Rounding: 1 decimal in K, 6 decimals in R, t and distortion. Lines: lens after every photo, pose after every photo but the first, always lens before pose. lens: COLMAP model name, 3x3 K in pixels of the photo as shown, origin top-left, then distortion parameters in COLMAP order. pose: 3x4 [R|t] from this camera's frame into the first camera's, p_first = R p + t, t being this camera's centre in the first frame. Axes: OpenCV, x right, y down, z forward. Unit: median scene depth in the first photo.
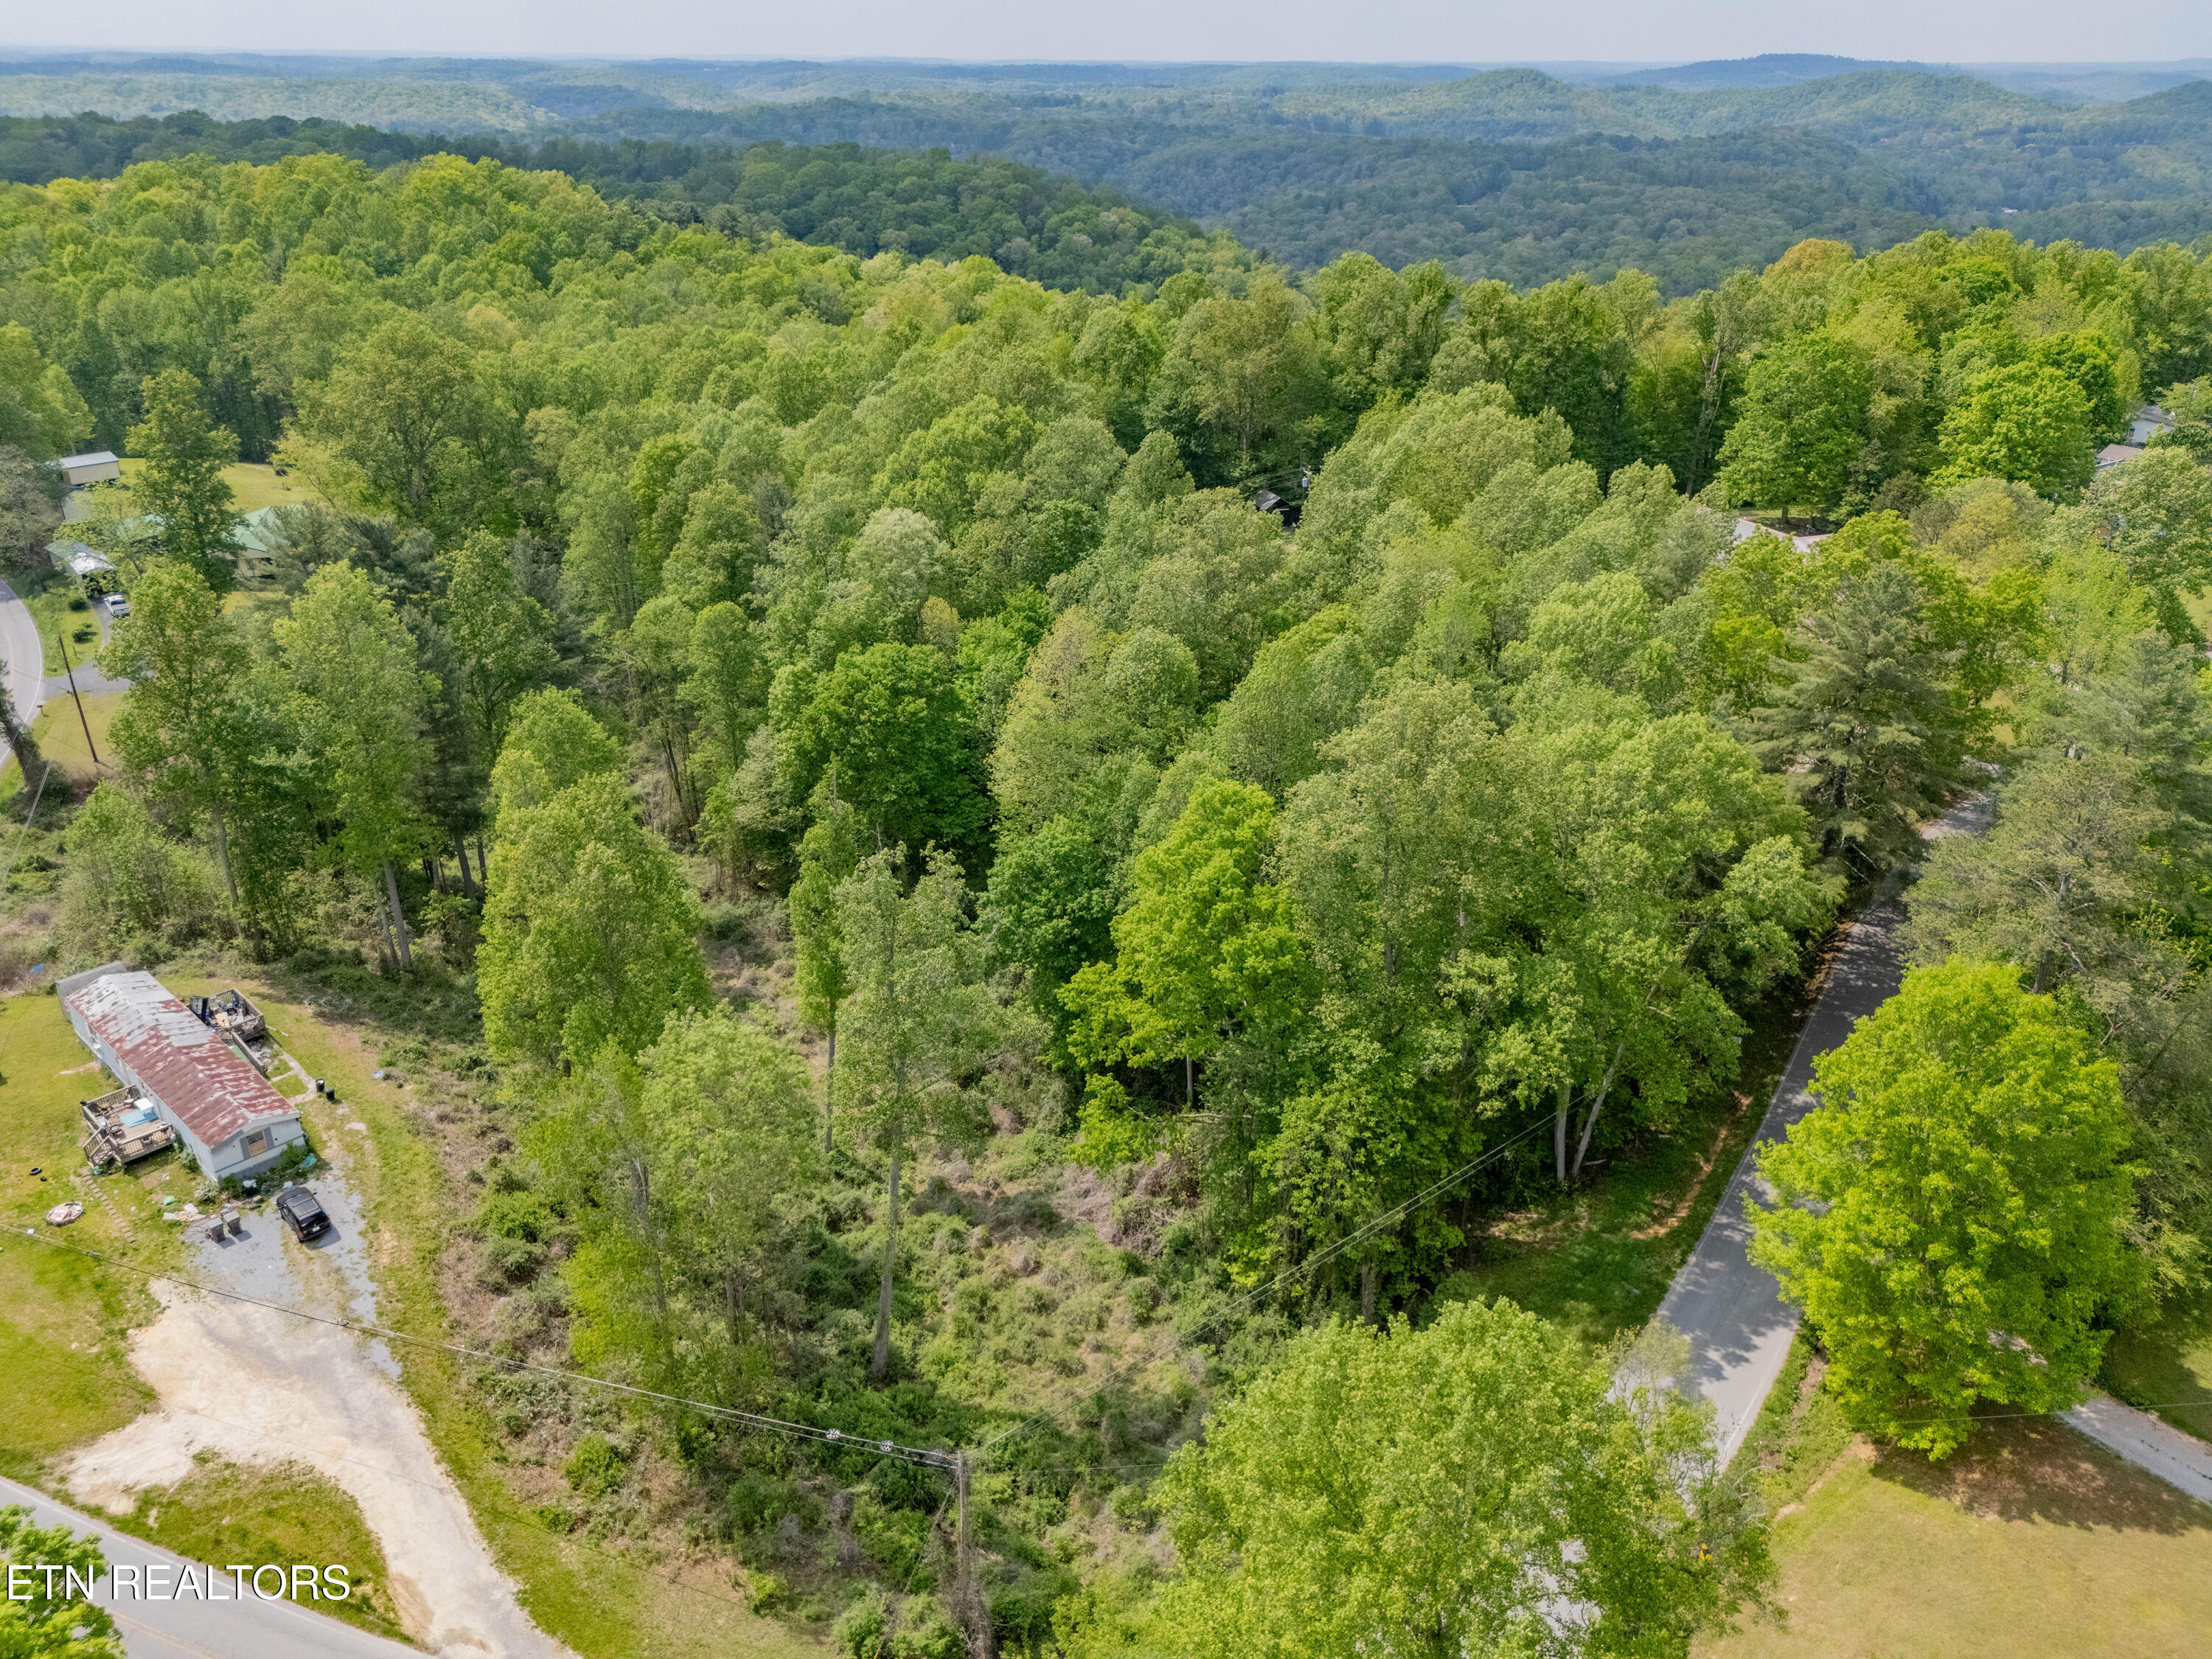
lens RADIAL K [[1632.8, 0, 1106.1], [0, 1632.8, 817.8], [0, 0, 1]] dist [0.065497, -0.061764]
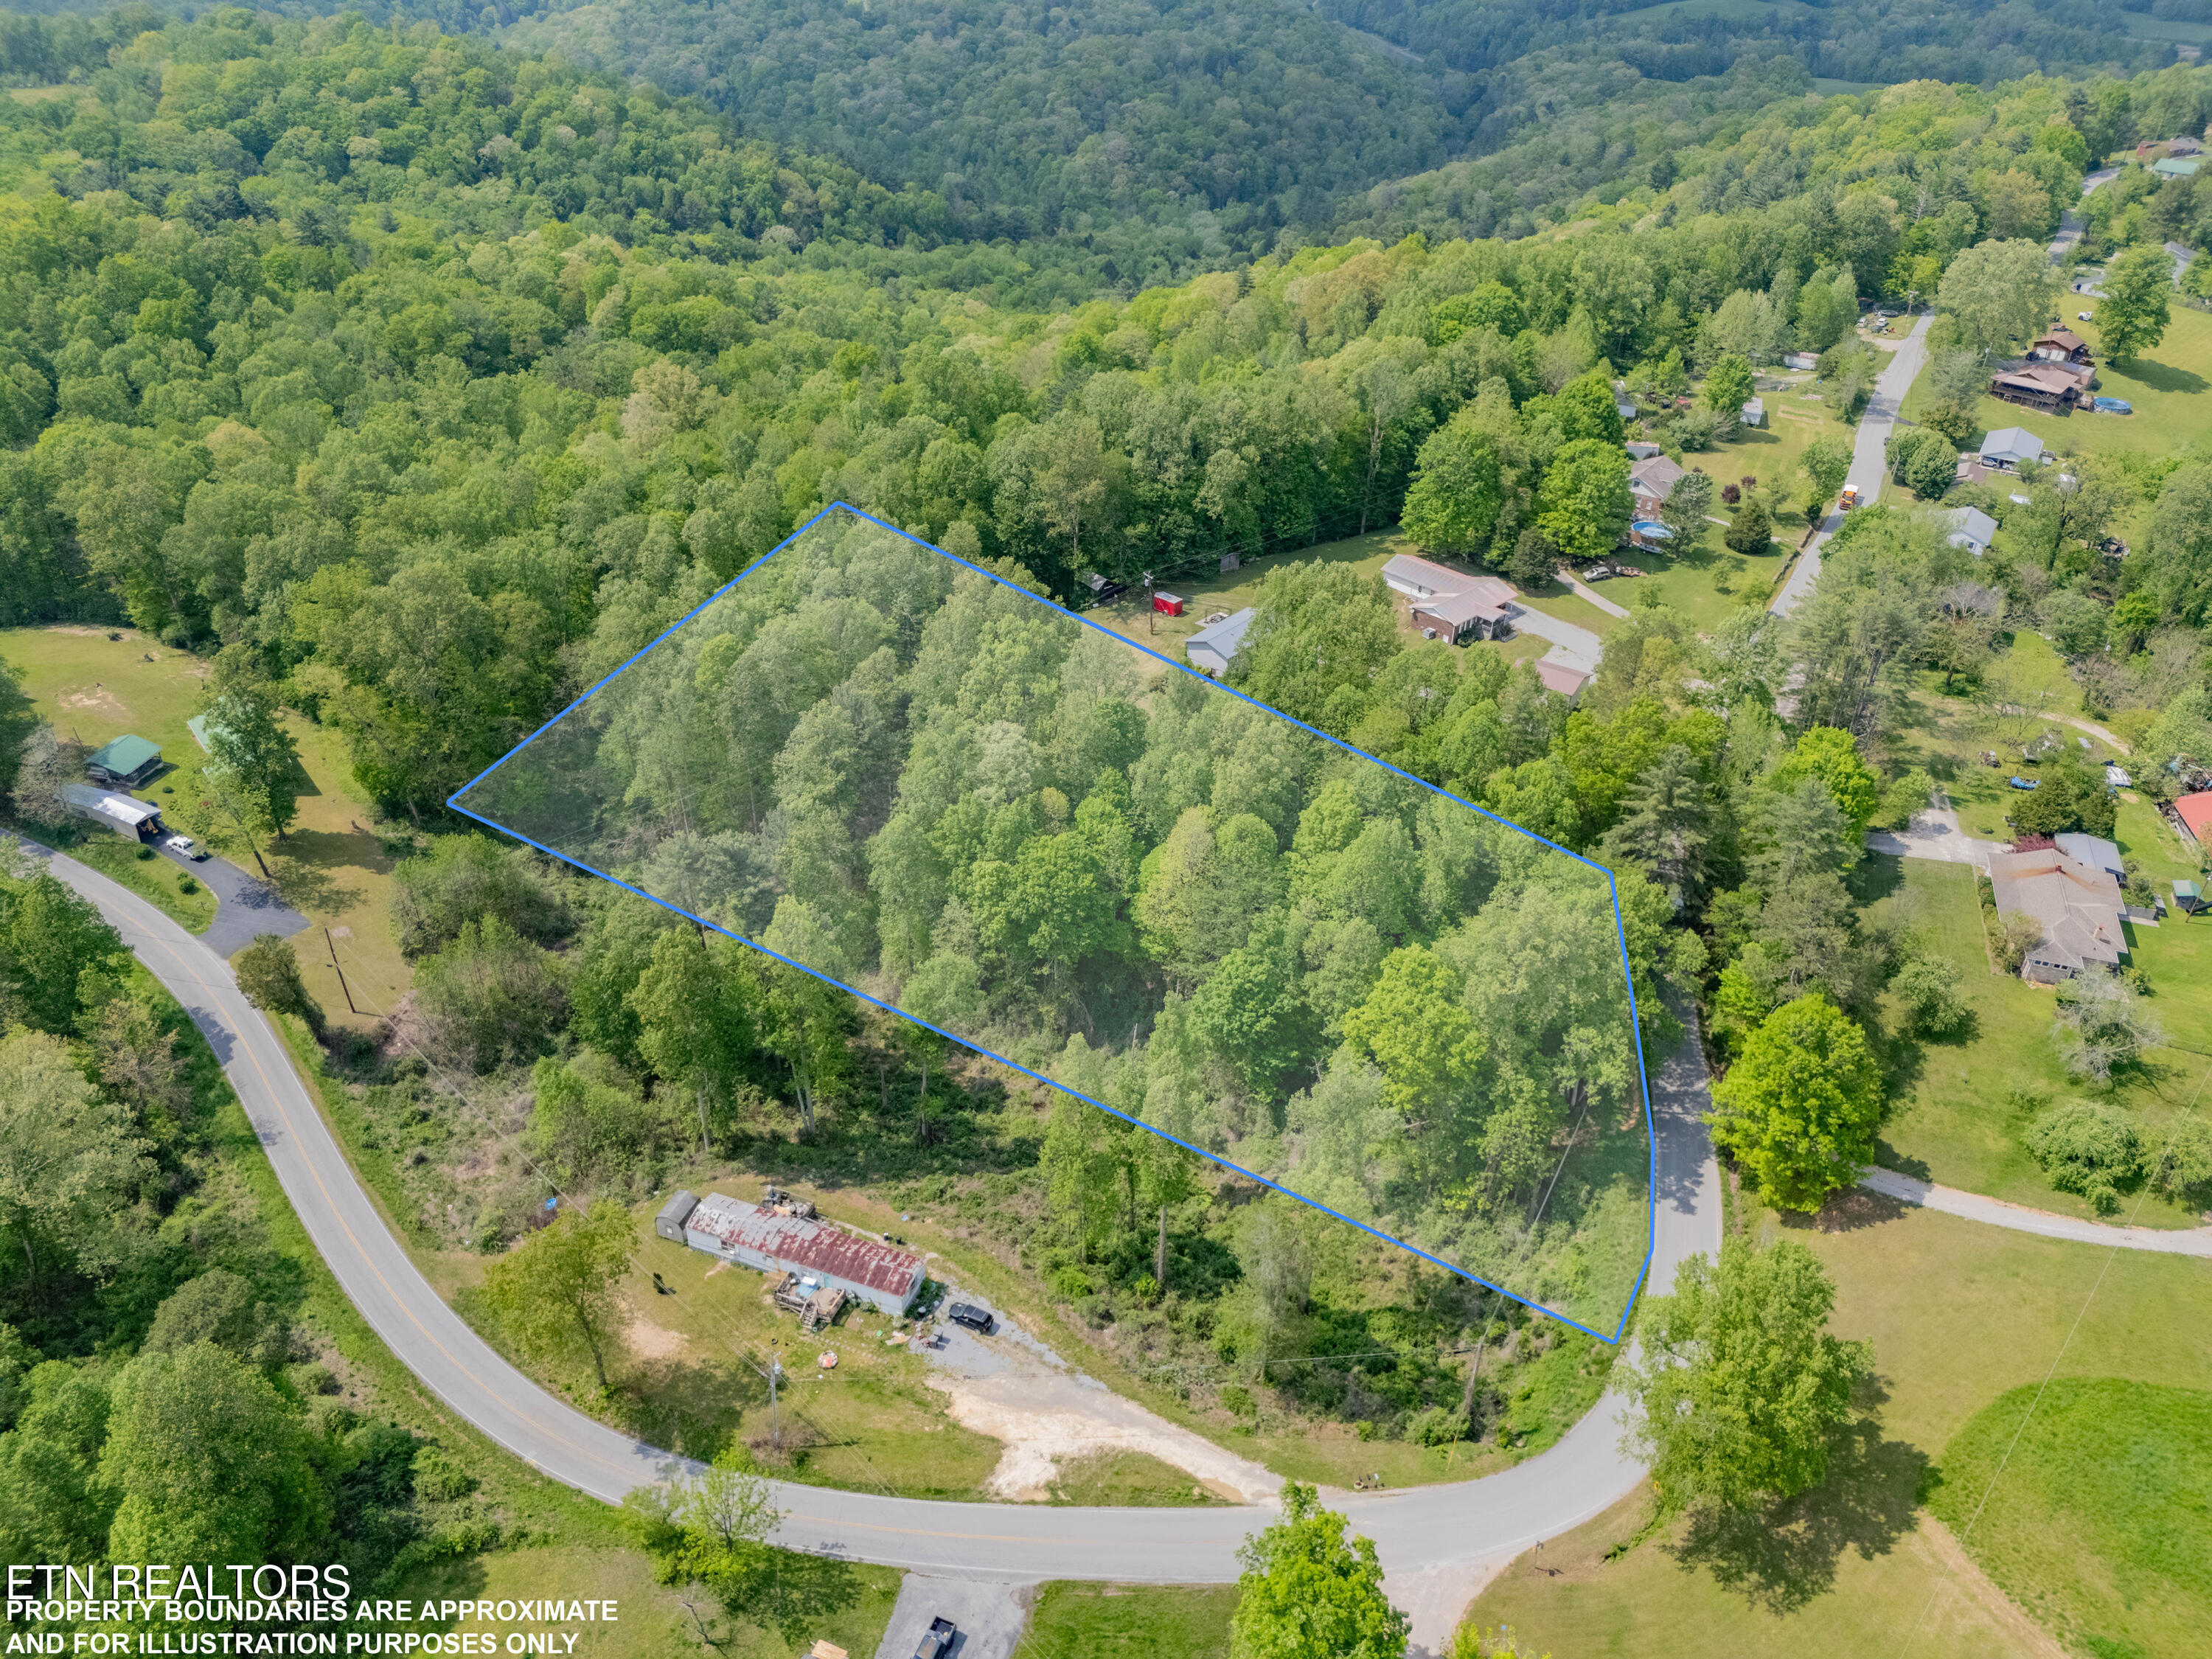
lens RADIAL K [[1632.8, 0, 1106.1], [0, 1632.8, 817.8], [0, 0, 1]] dist [0.065497, -0.061764]
pose [[0.928402, -0.197785, 0.314566, -0.715671], [0.150102, 0.974045, 0.169428, -0.478595], [-0.339911, -0.110080, 0.933993, -0.513813]]
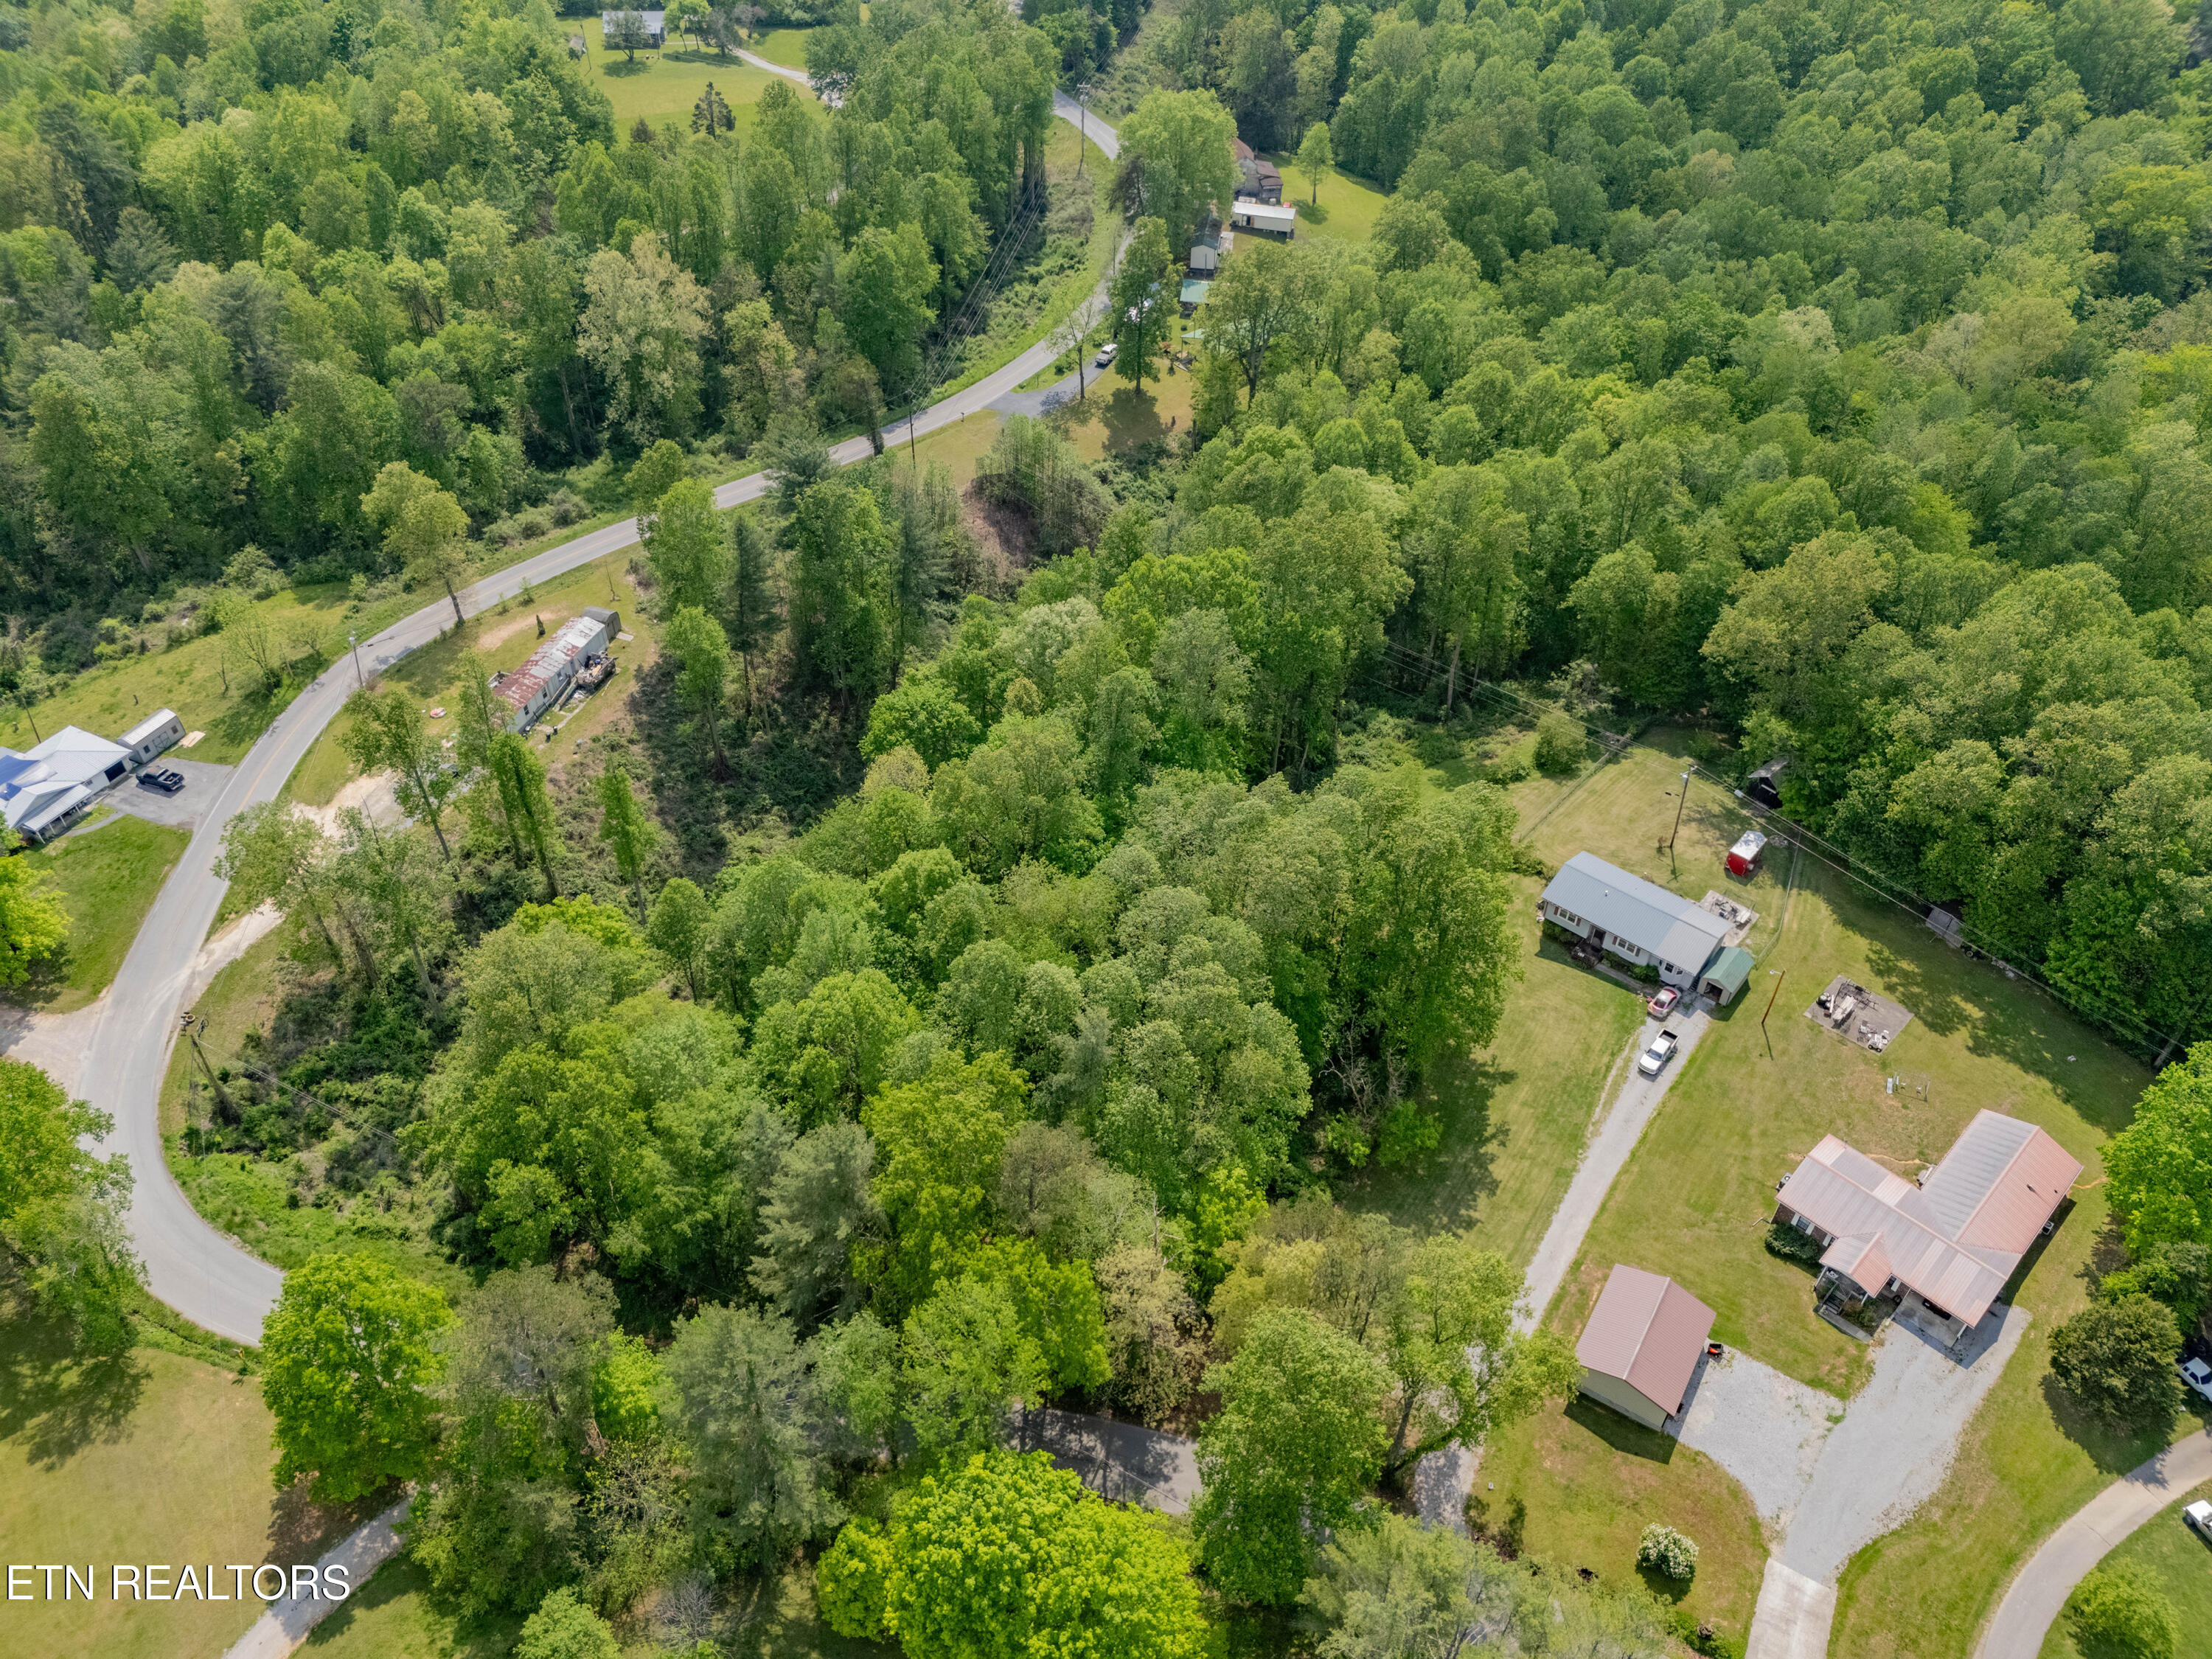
lens RADIAL K [[1632.8, 0, 1106.1], [0, 1632.8, 817.8], [0, 0, 1]] dist [0.065497, -0.061764]
pose [[0.404230, 0.608840, -0.682577, 1.177296], [-0.393215, 0.789461, 0.471311, -0.931166], [0.825821, 0.077881, 0.558528, 0.485787]]
